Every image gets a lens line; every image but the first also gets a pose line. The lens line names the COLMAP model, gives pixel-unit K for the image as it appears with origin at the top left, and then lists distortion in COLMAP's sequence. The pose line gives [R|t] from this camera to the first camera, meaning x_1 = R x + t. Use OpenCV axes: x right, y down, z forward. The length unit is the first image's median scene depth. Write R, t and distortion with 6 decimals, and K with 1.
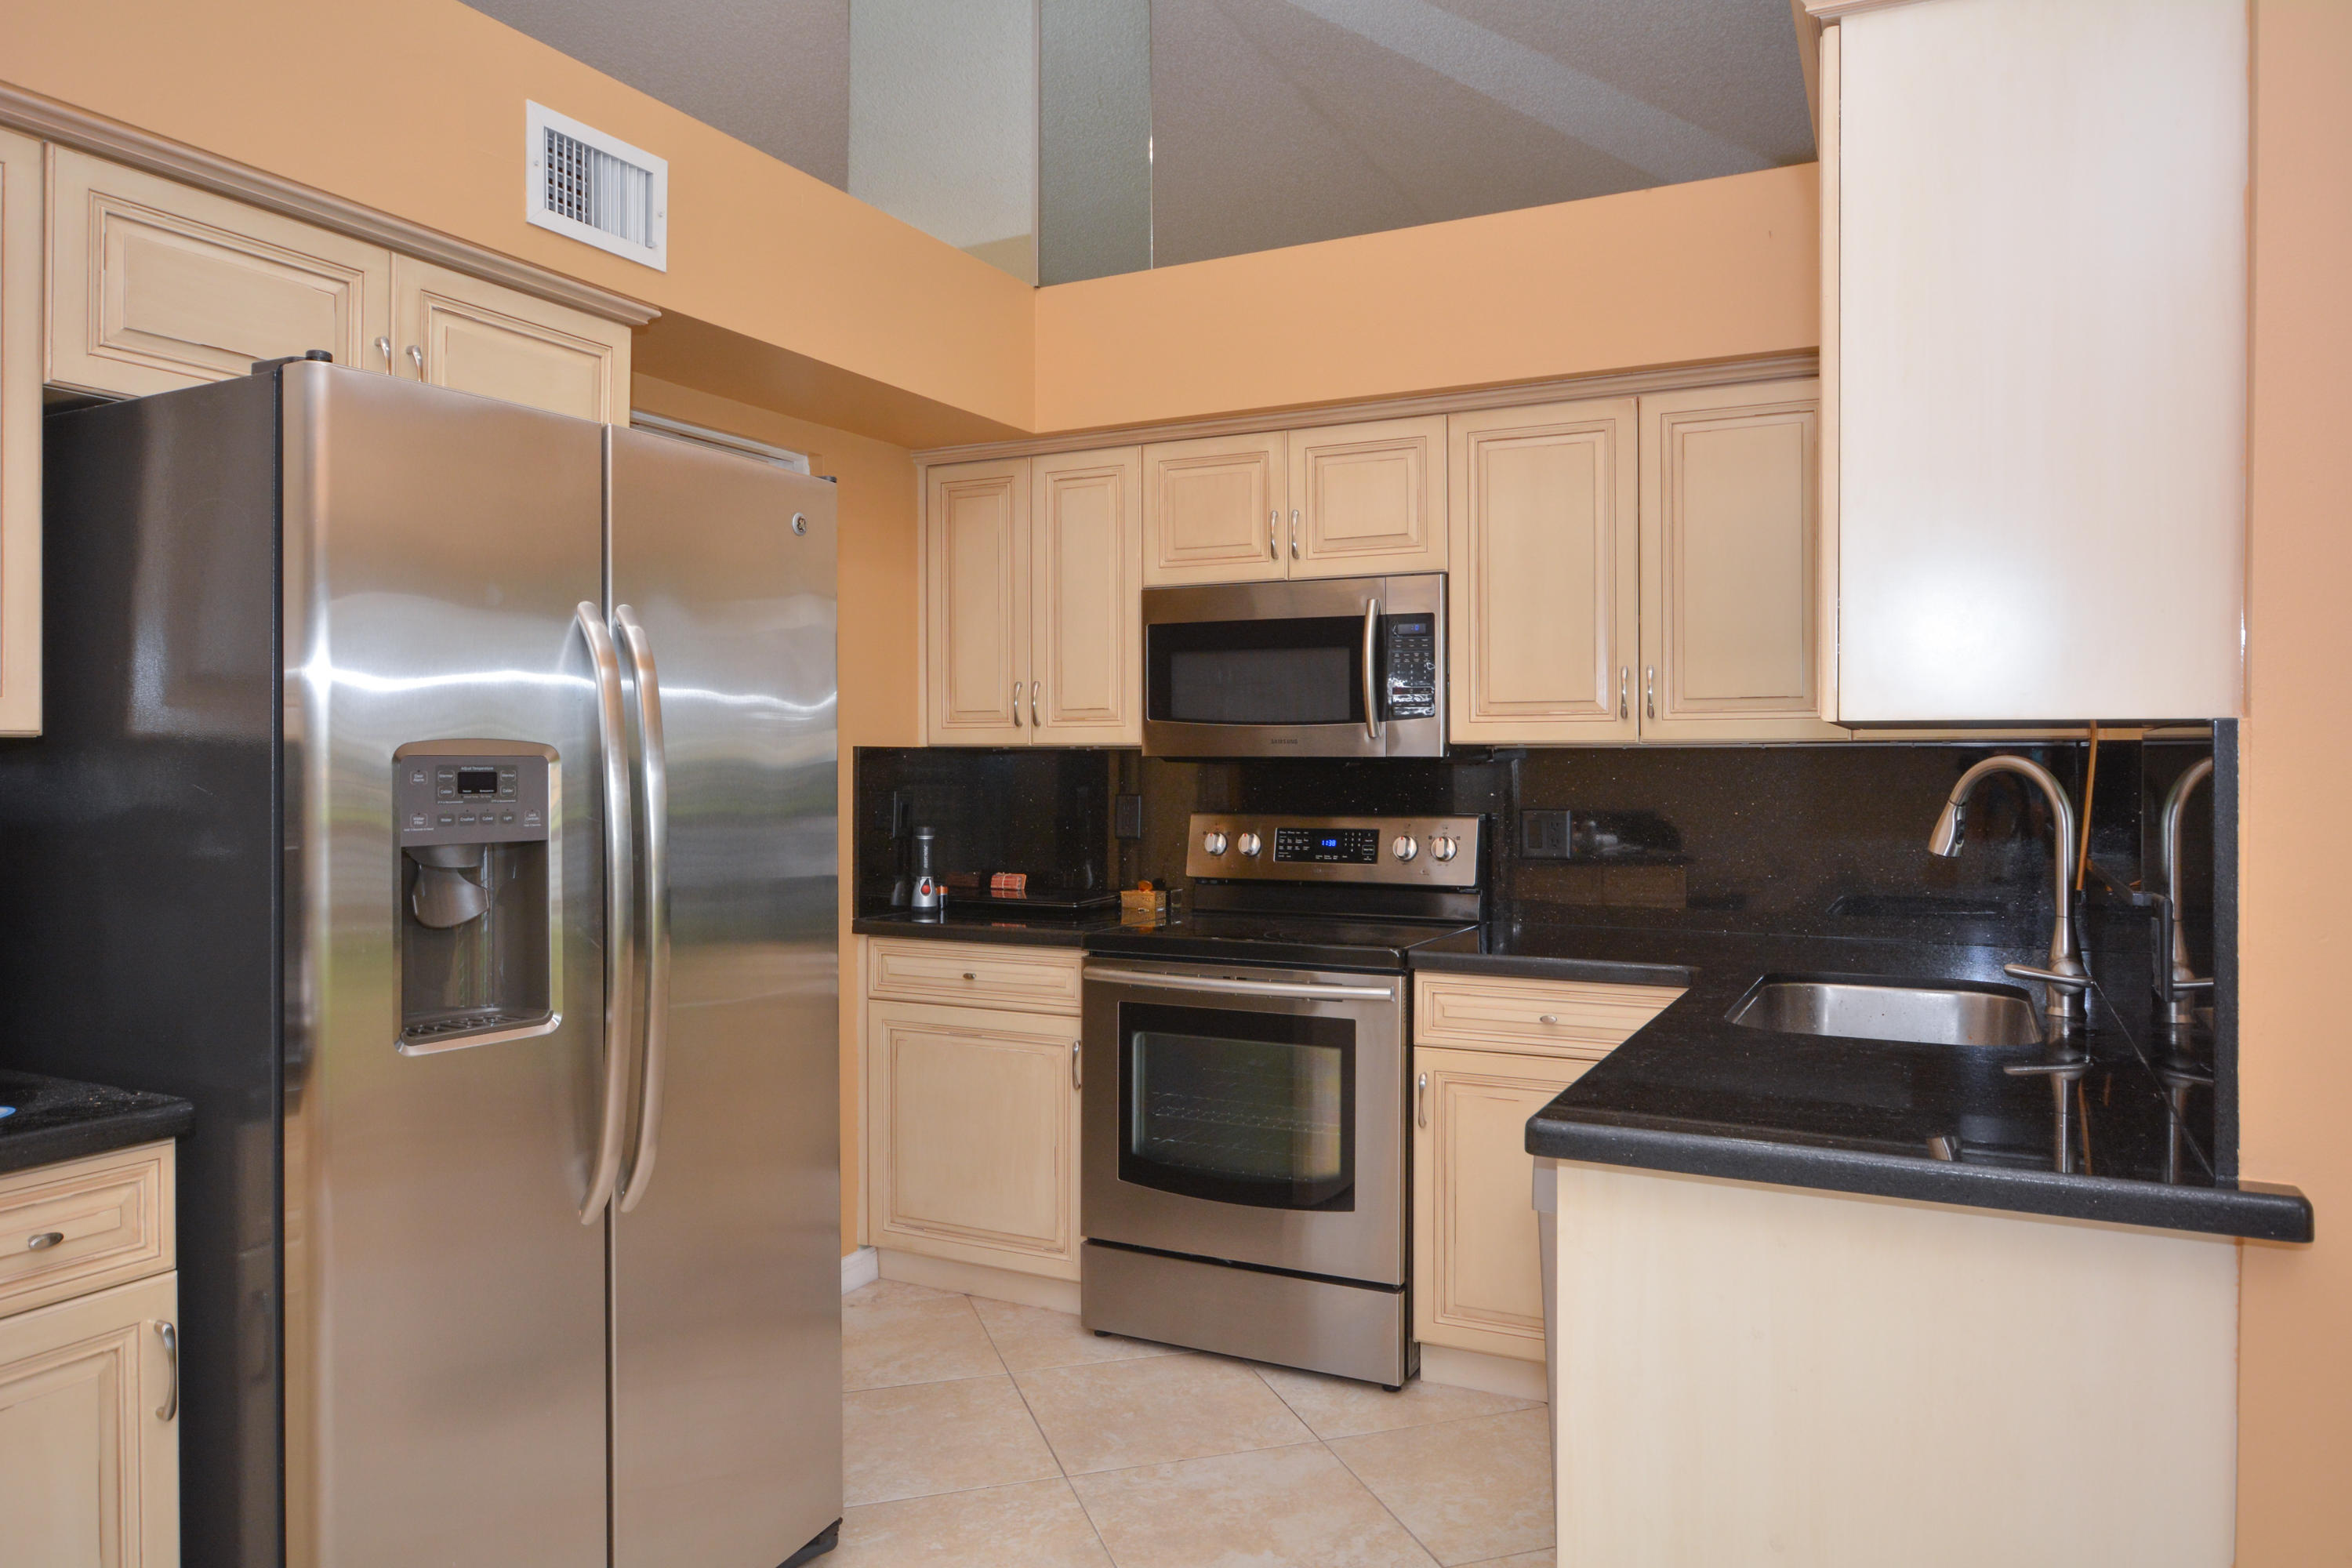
lens RADIAL K [[1596.8, 0, 1174.0], [0, 1596.8, 778.1], [0, 0, 1]] dist [0.000294, -0.000964]
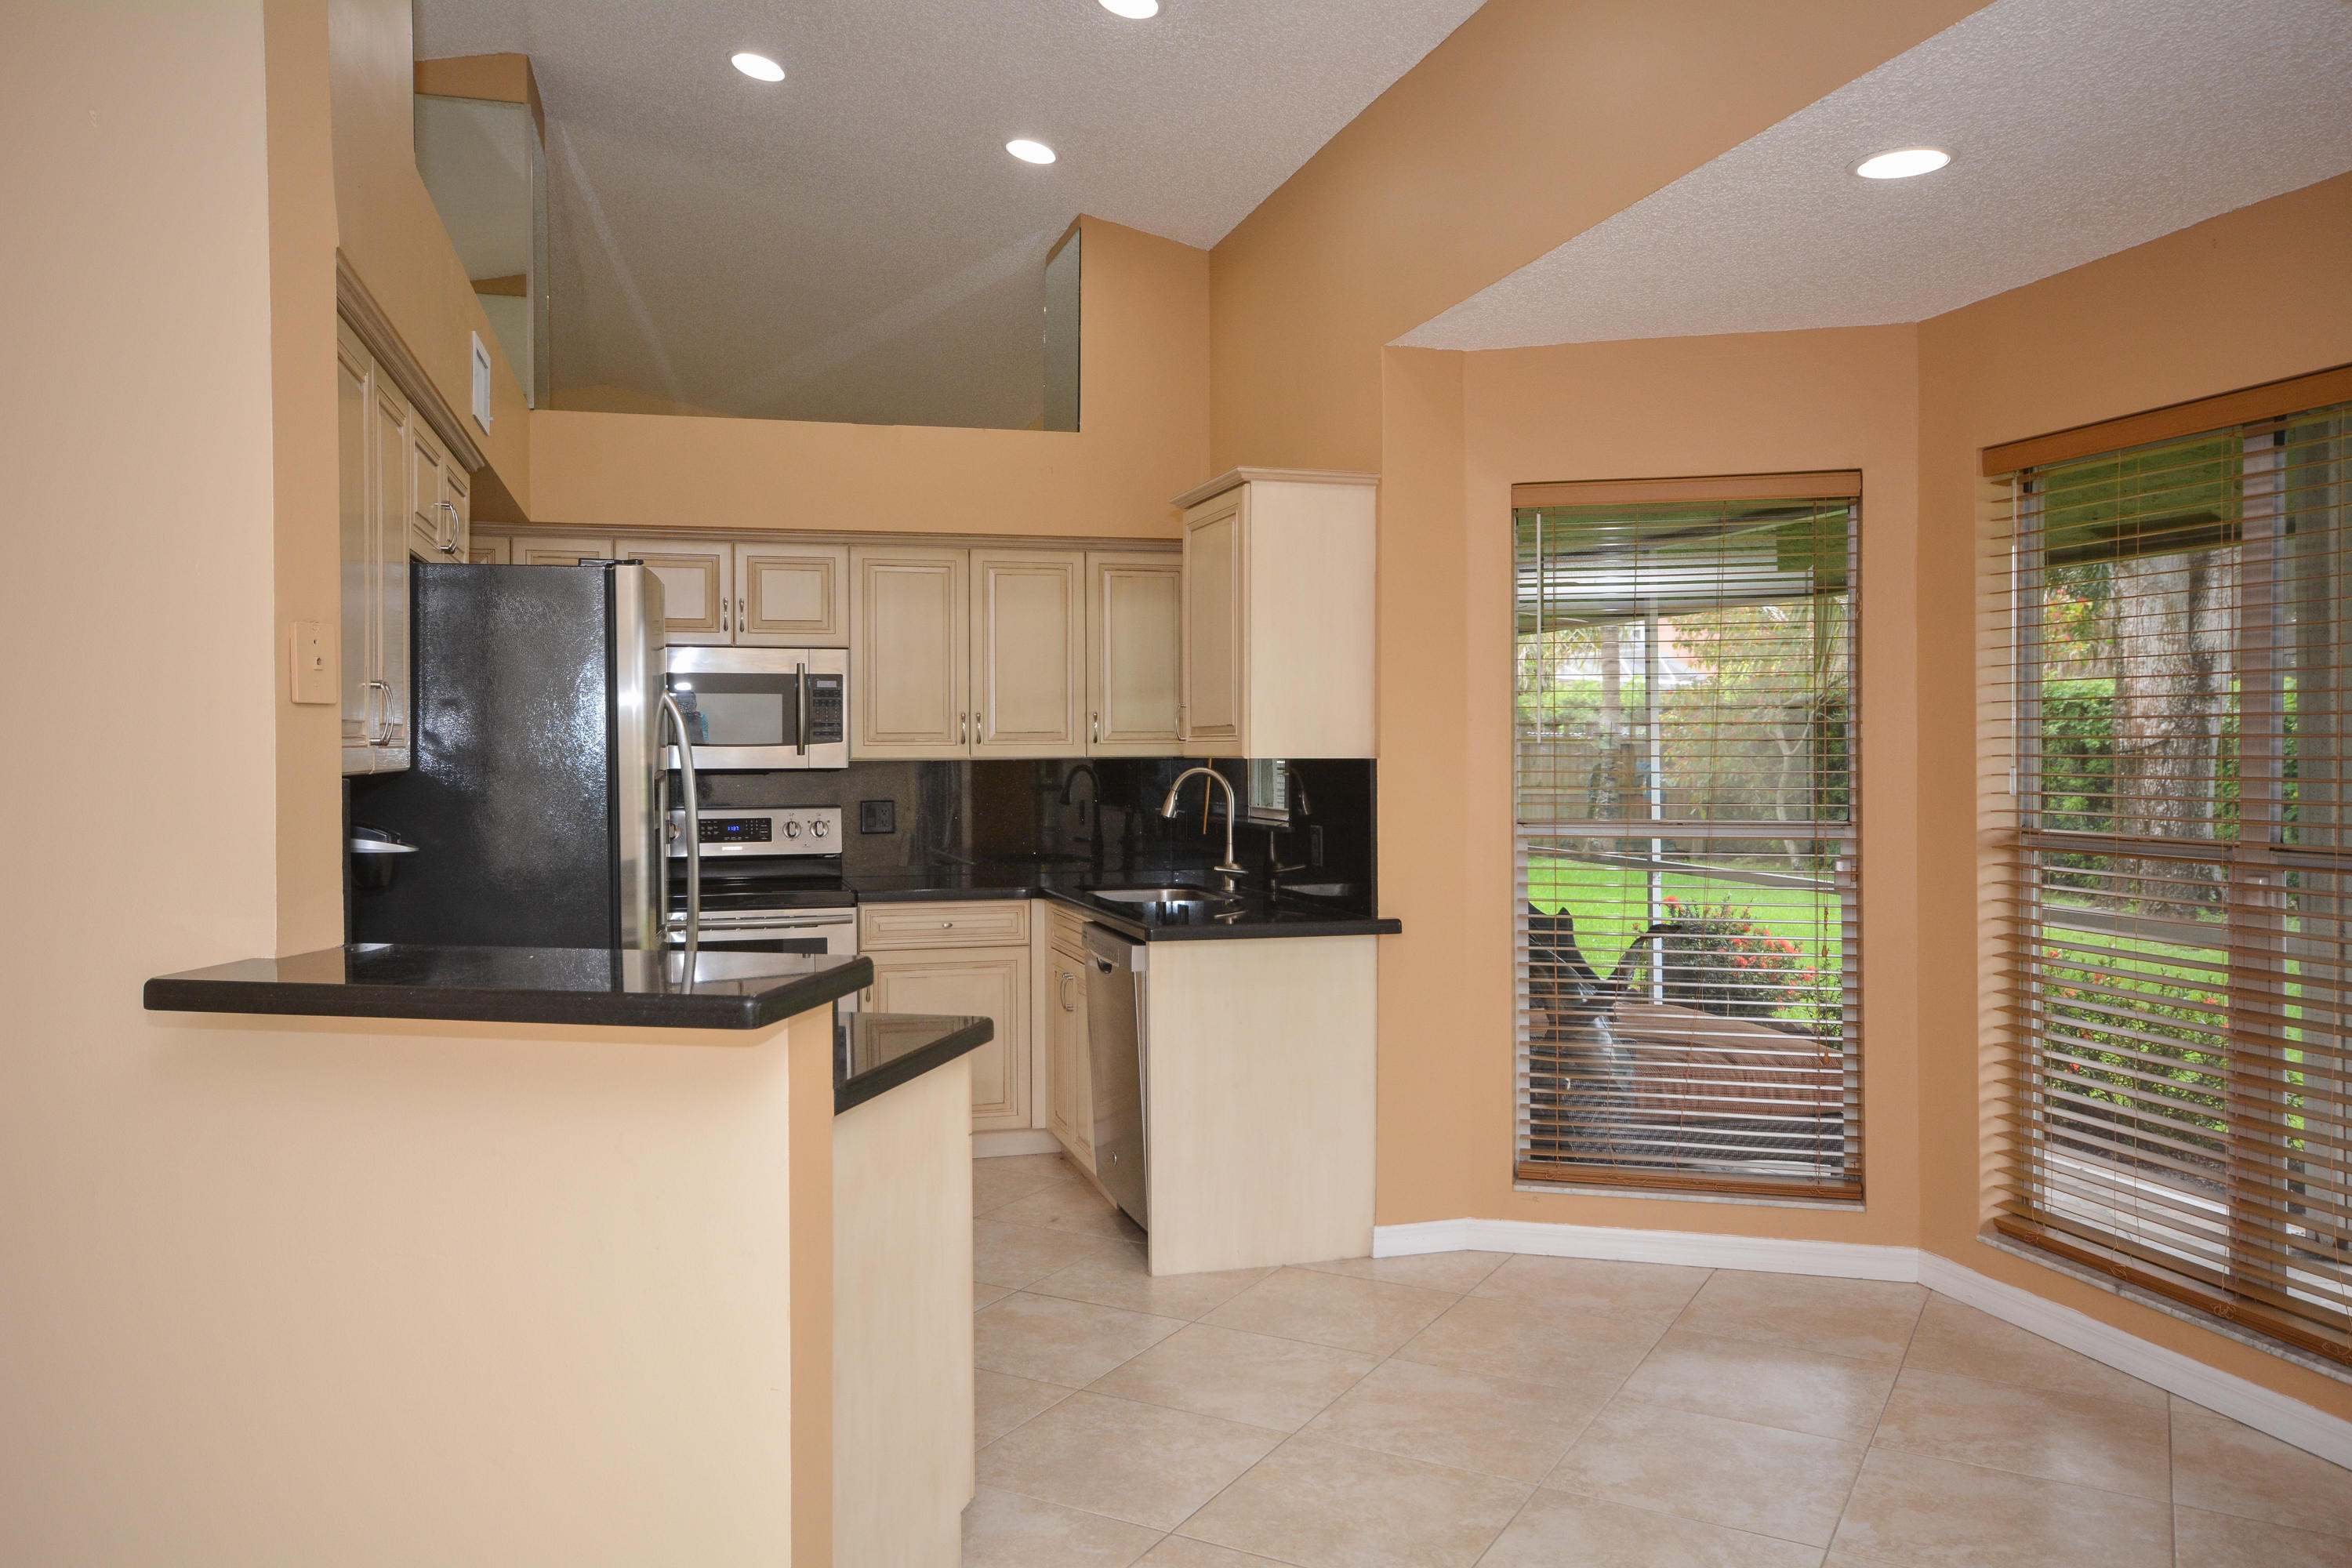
lens RADIAL K [[1807.2, 0, 1172.8], [0, 1807.2, 777.1], [0, 0, 1]] dist [0.007243, 0.002850]
pose [[0.740261, -0.008681, 0.672263, -0.776963], [0.010766, 0.999941, 0.001057, -0.003000], [-0.672233, 0.006455, 0.740312, -0.506196]]
